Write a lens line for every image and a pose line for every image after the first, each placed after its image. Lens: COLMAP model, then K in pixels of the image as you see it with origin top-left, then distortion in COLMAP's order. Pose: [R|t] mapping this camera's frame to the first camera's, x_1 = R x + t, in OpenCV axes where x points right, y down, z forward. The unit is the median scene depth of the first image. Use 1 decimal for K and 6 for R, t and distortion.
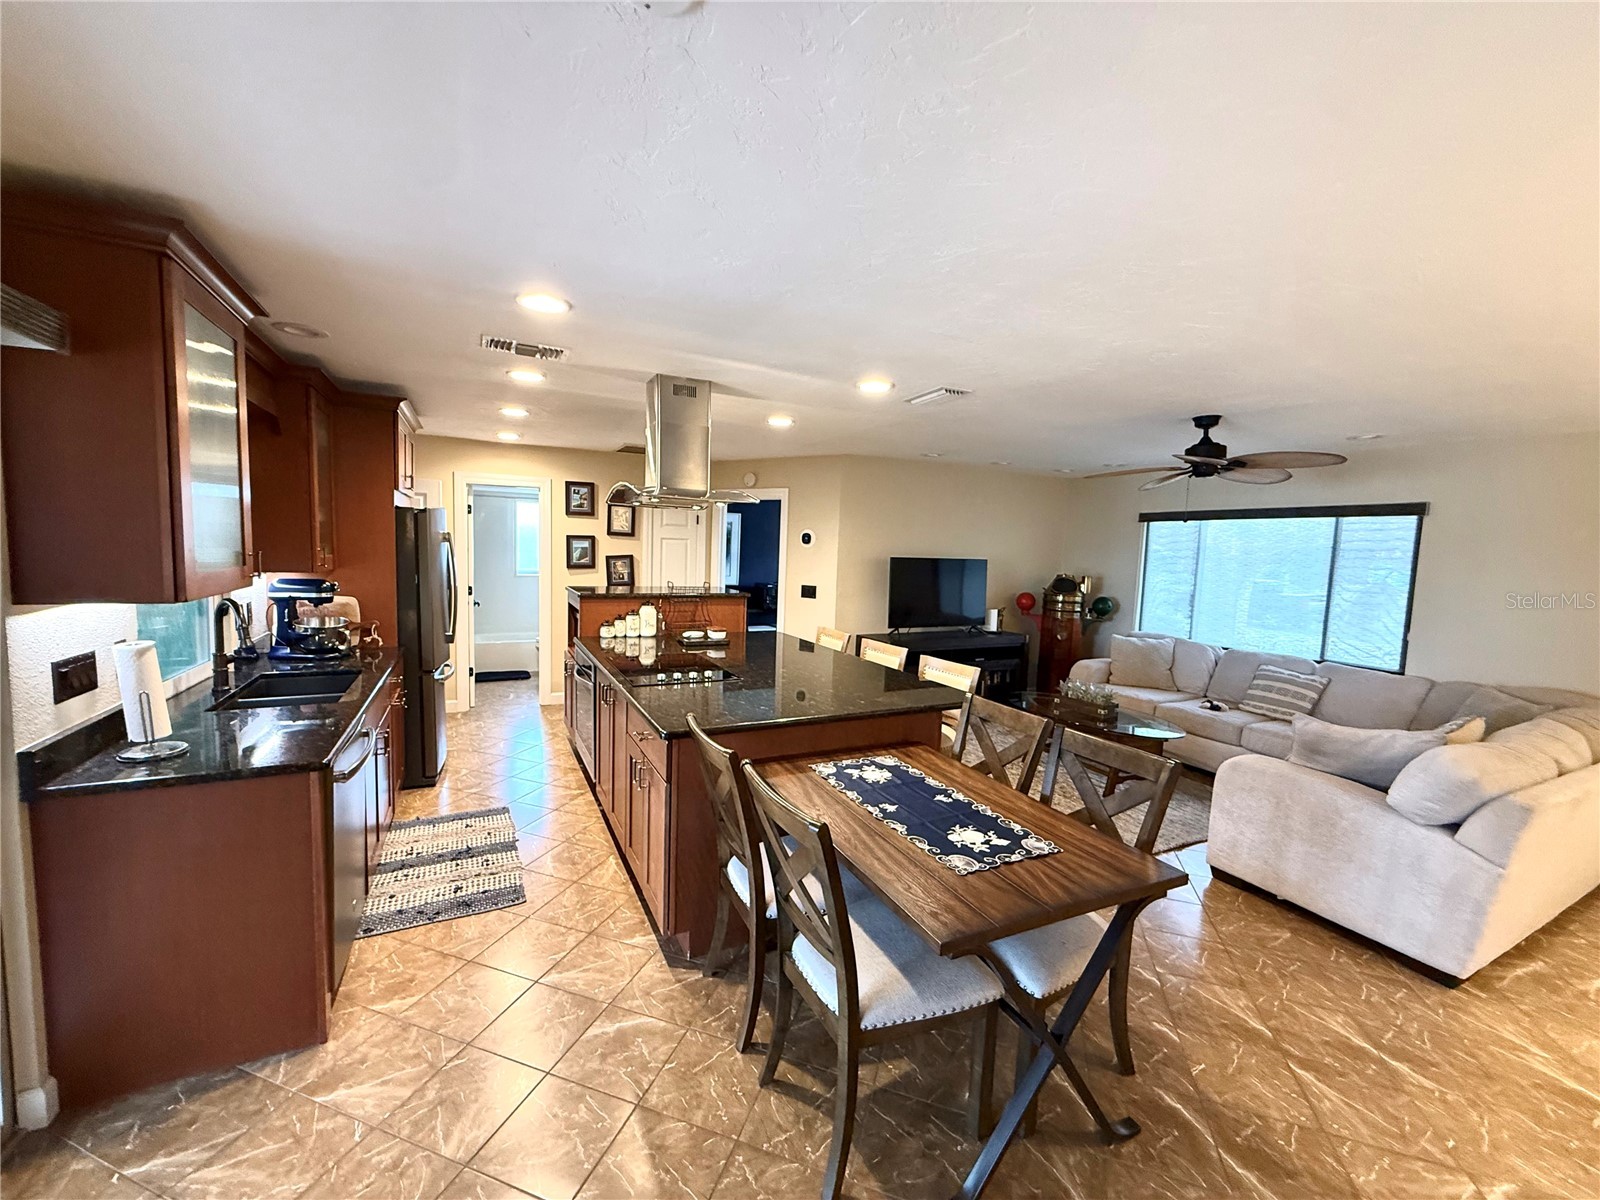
lens RADIAL K [[639.7, 0, 794.9], [0, 639.7, 599.6], [0, 0, 1]] dist [-0.002771, 0.000584]
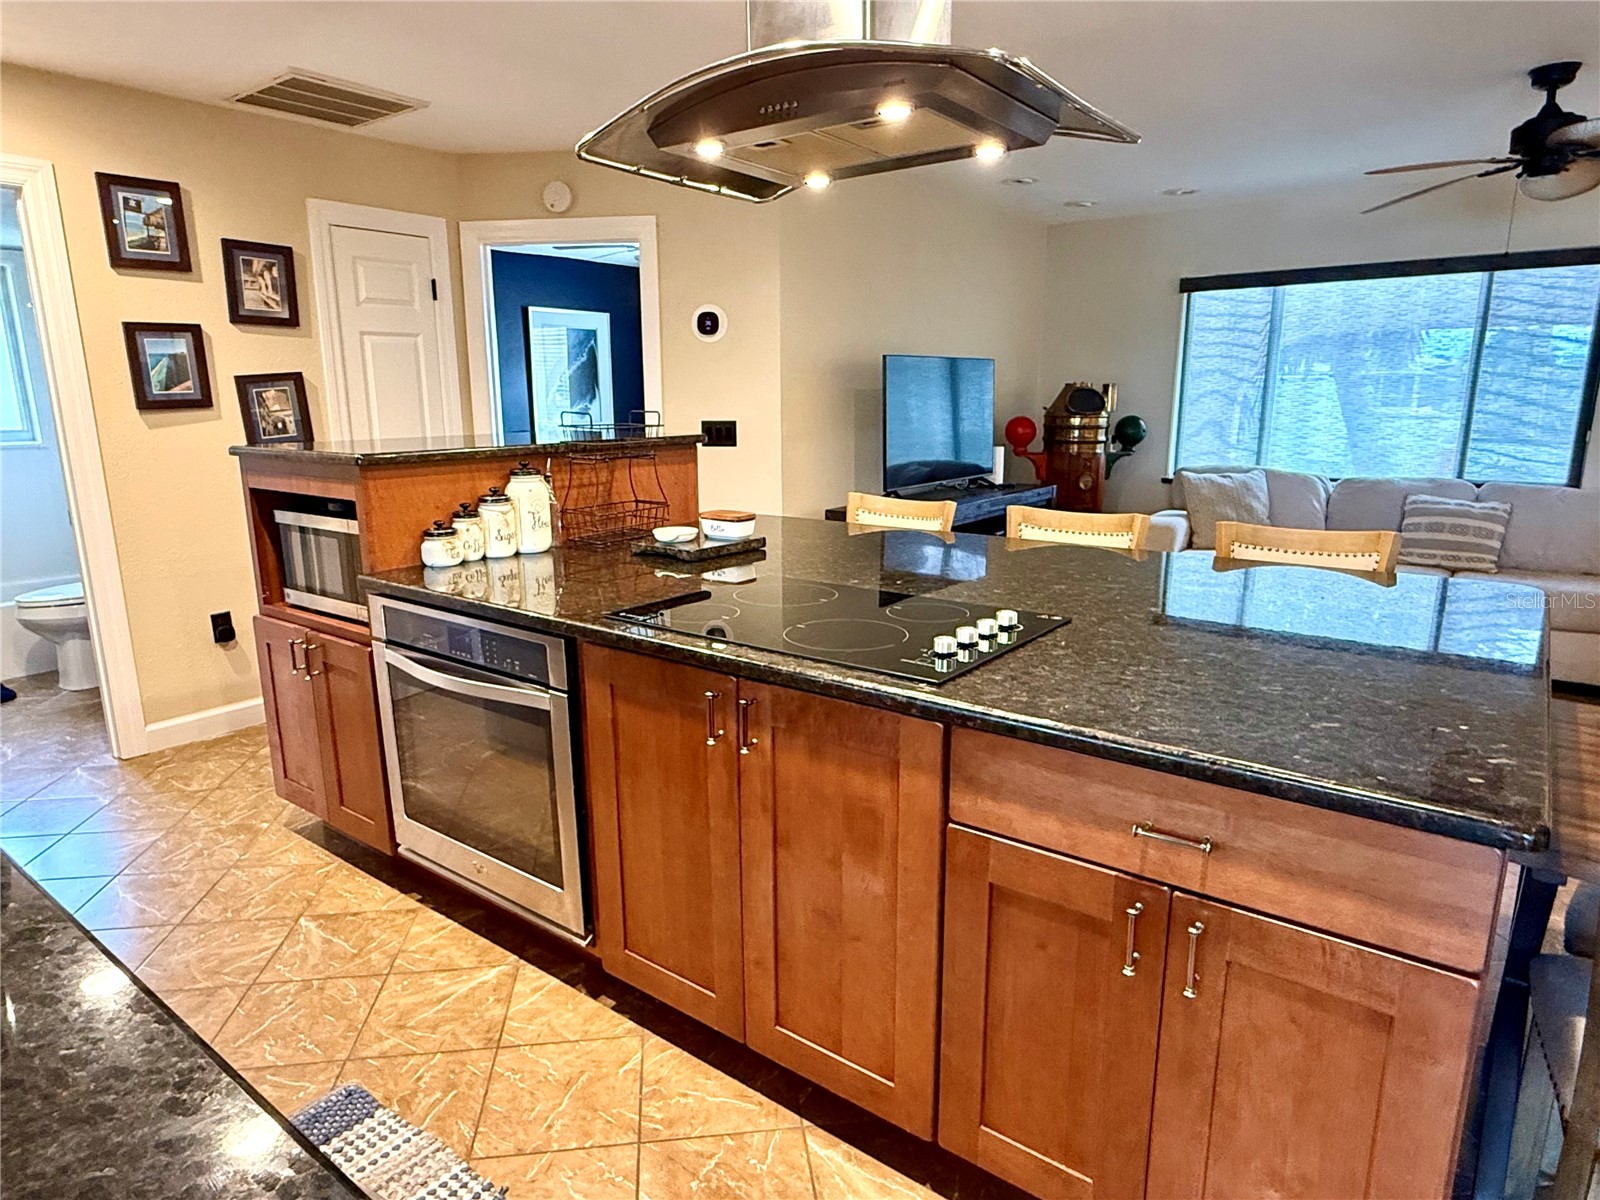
lens RADIAL K [[946.2, 0, 784.2], [0, 946.2, 610.6], [0, 0, 1]] dist [-0.016264, 0.003280]
pose [[0.898292, -0.138479, 0.417008, -0.295118], [0.074385, 0.983268, 0.166286, 0.005811], [-0.433058, -0.118354, 0.893562, 0.346710]]
